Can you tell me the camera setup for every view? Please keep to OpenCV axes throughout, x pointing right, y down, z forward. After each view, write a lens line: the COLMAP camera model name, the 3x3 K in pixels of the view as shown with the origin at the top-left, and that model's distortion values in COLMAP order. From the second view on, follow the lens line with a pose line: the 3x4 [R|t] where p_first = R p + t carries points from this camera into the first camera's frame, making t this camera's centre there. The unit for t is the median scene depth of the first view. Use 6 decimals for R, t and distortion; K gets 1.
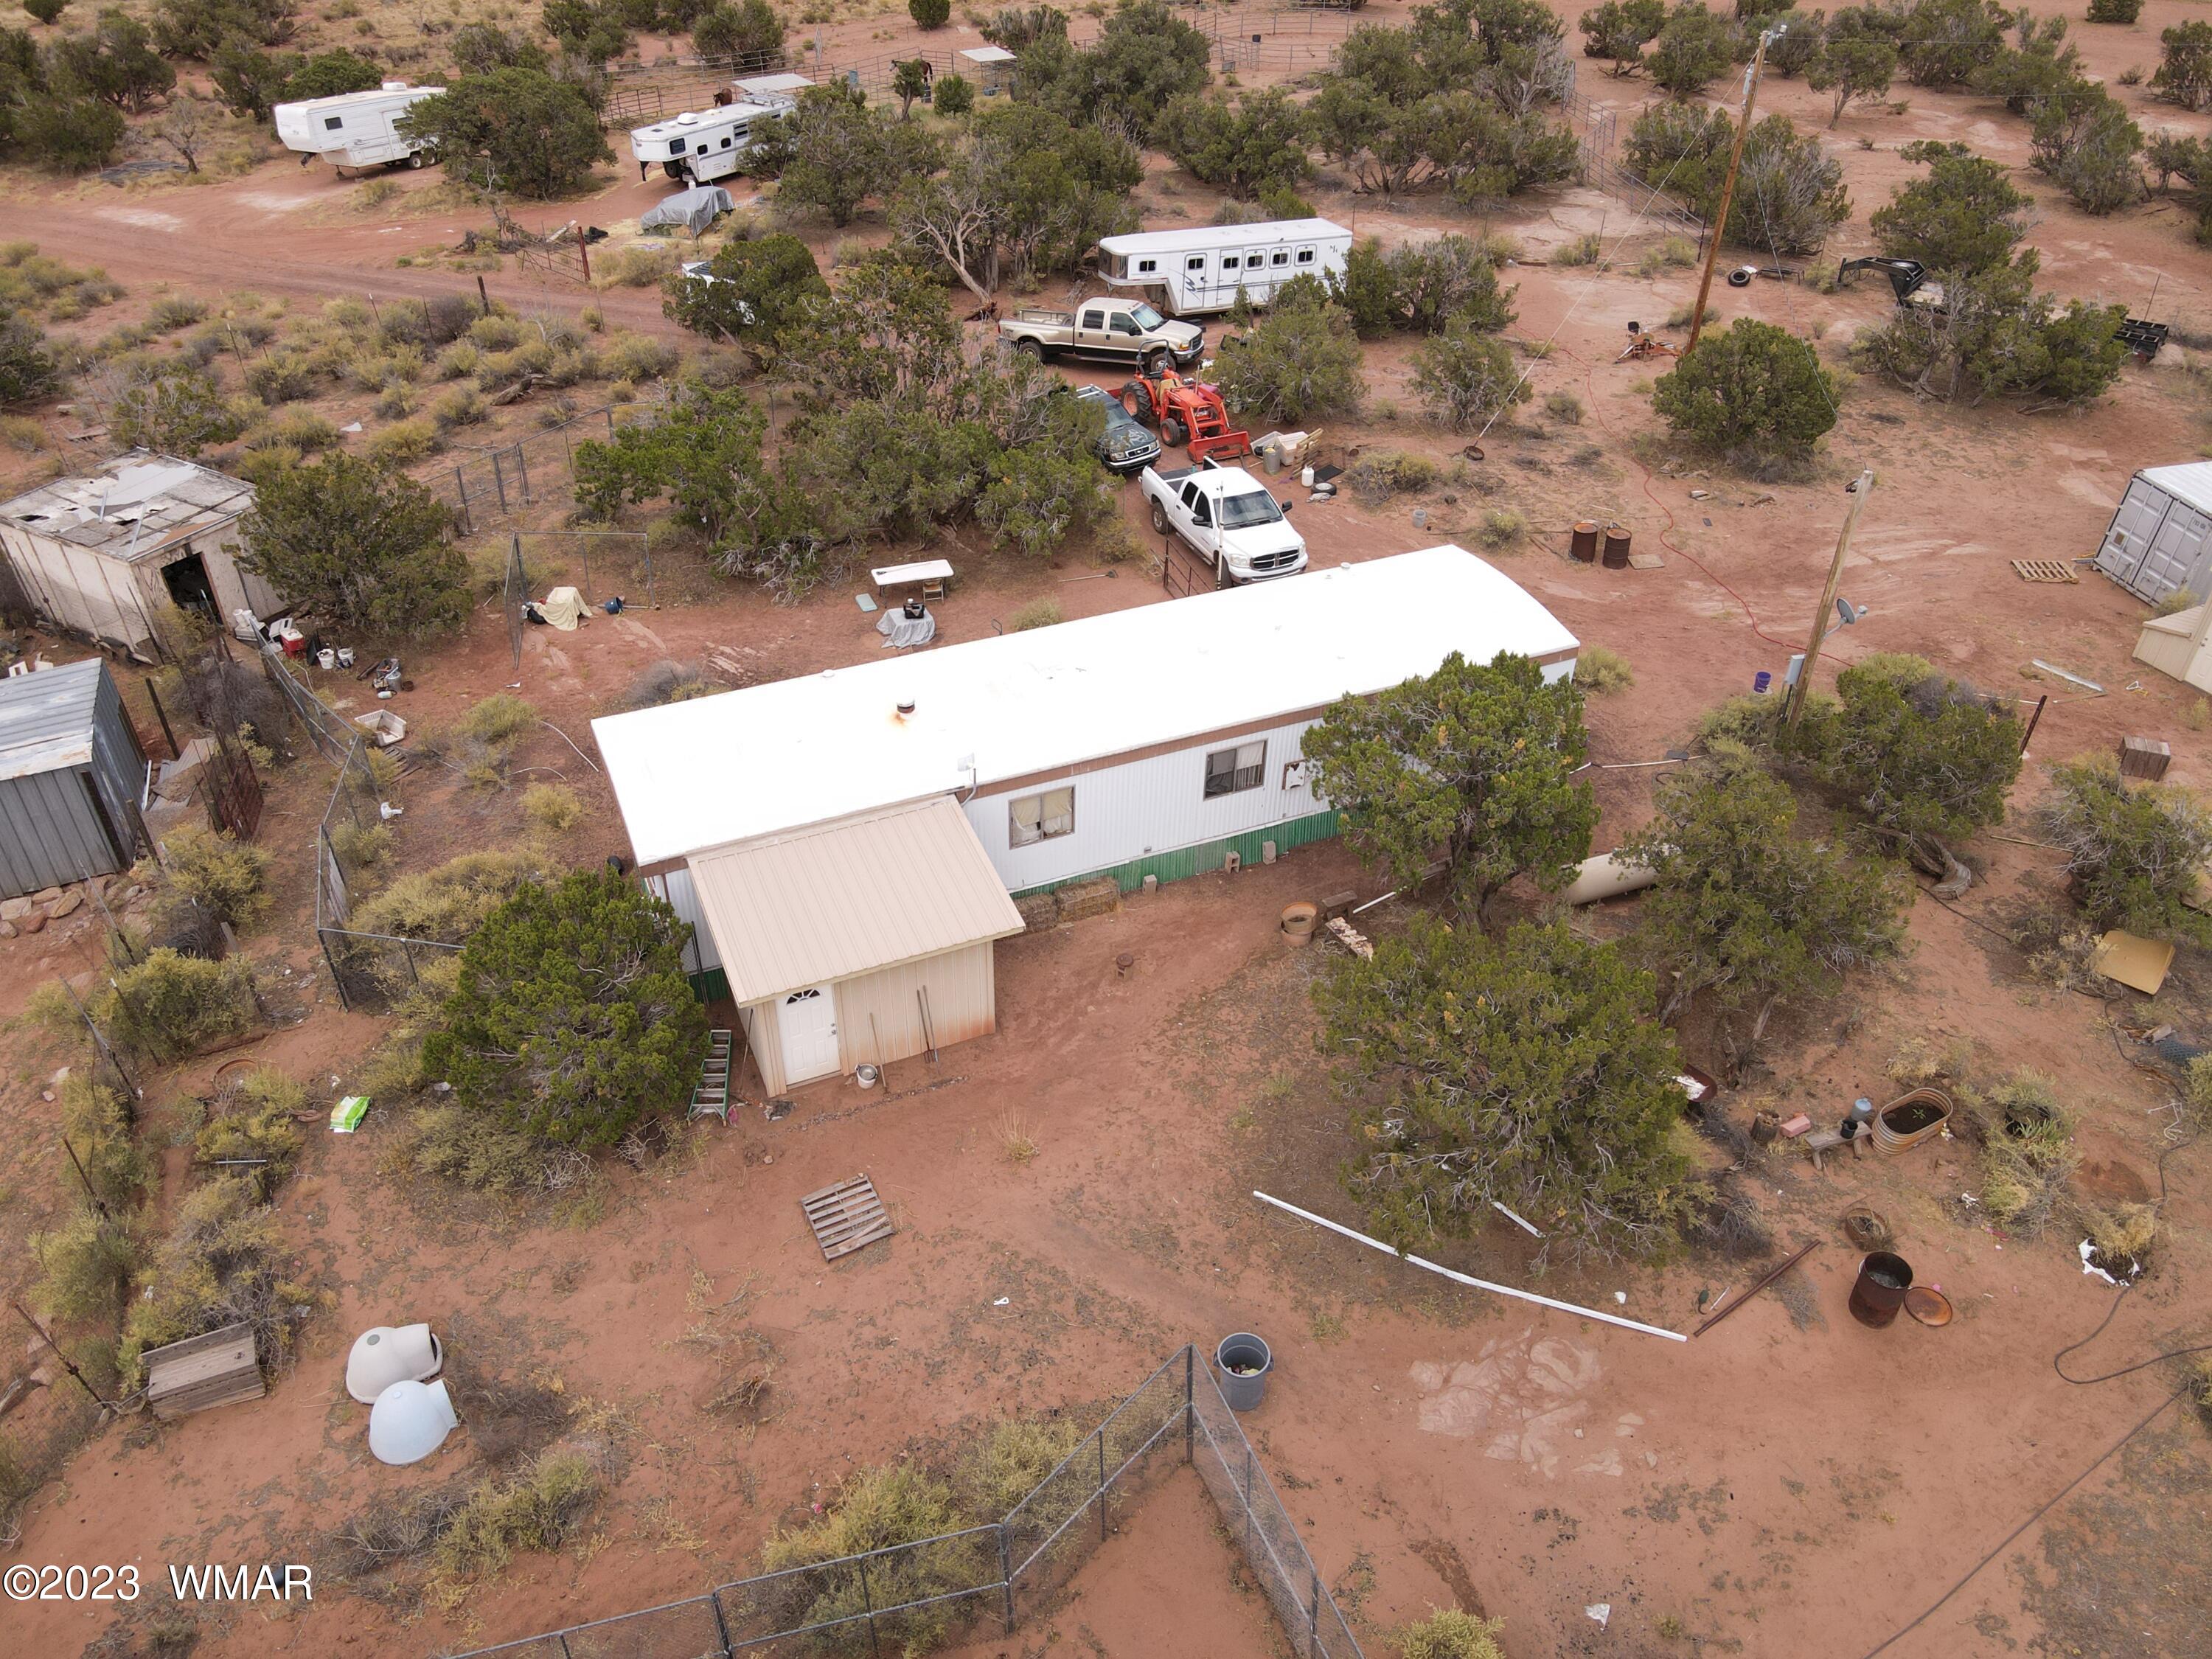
lens RADIAL K [[1567.2, 0, 1106.0], [0, 1567.2, 829.5], [0, 0, 1]] dist [-0.002475, -0.025349]
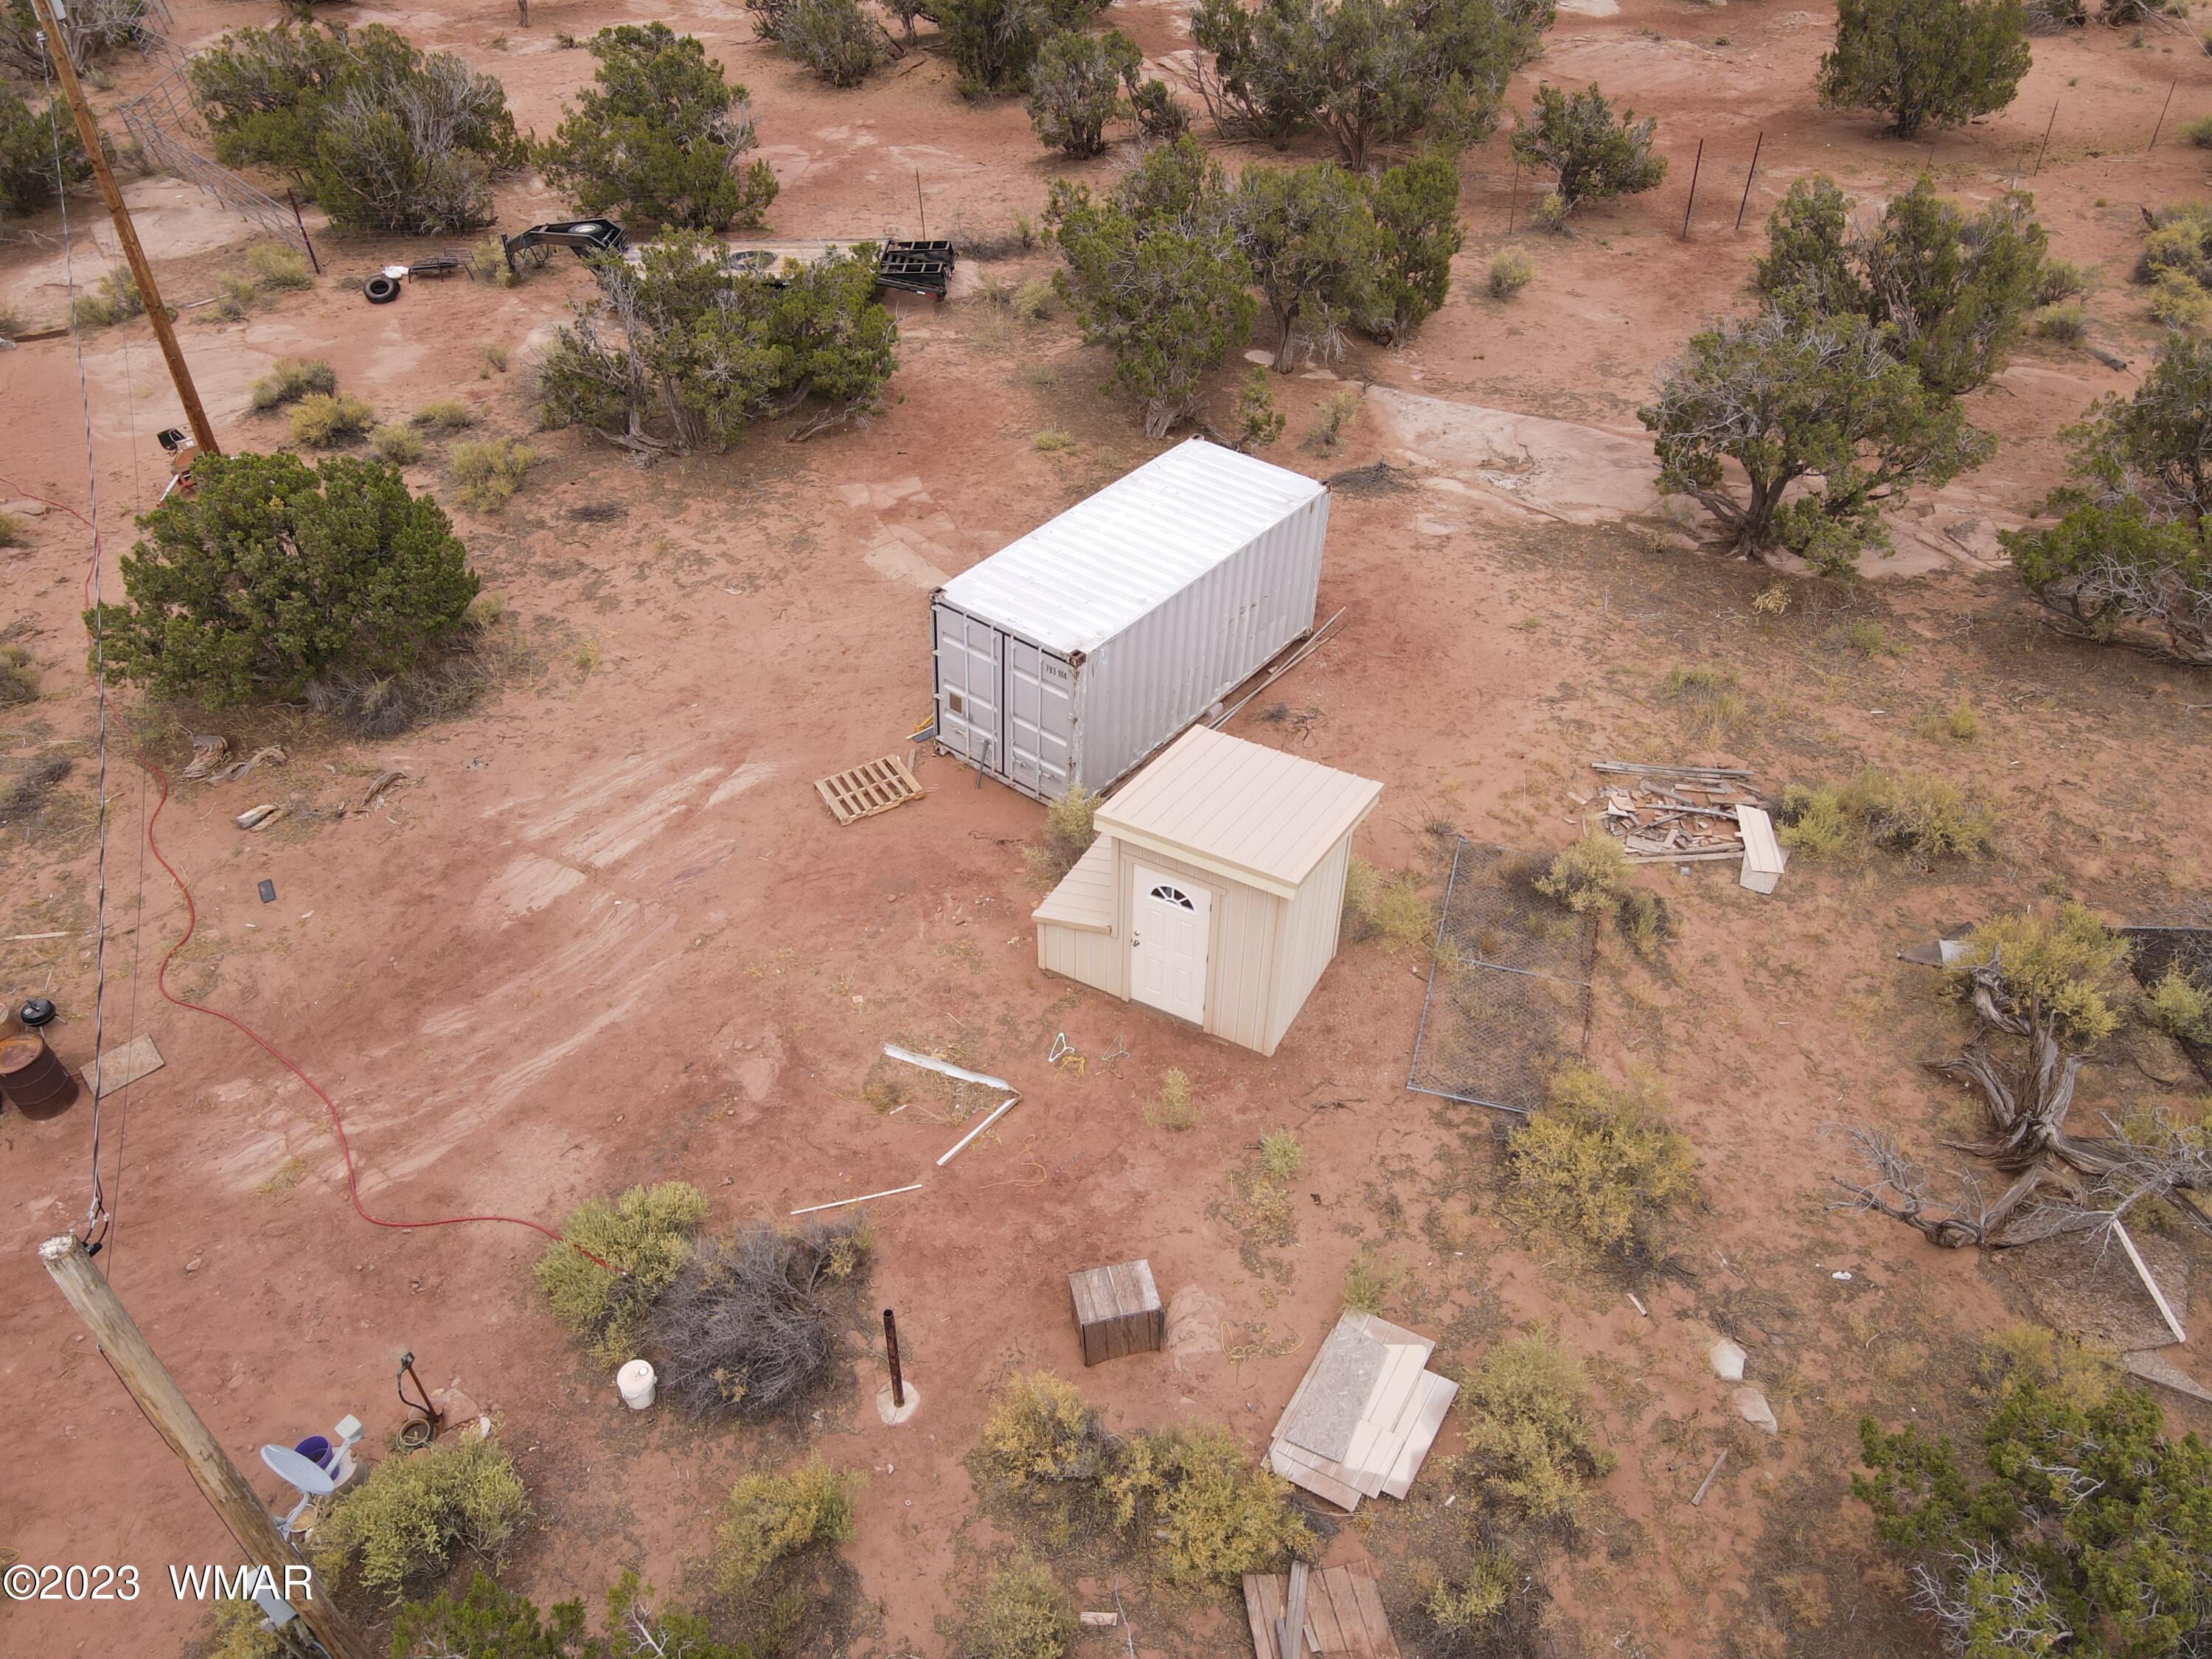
lens RADIAL K [[1548.3, 0, 1106.0], [0, 1548.3, 829.5], [0, 0, 1]] dist [0.010540, 0.001317]
pose [[0.794385, -0.388269, 0.467119, 0.323628], [0.363212, 0.920029, 0.147047, -0.164983], [-0.486857, 0.052852, 0.871881, 0.375493]]
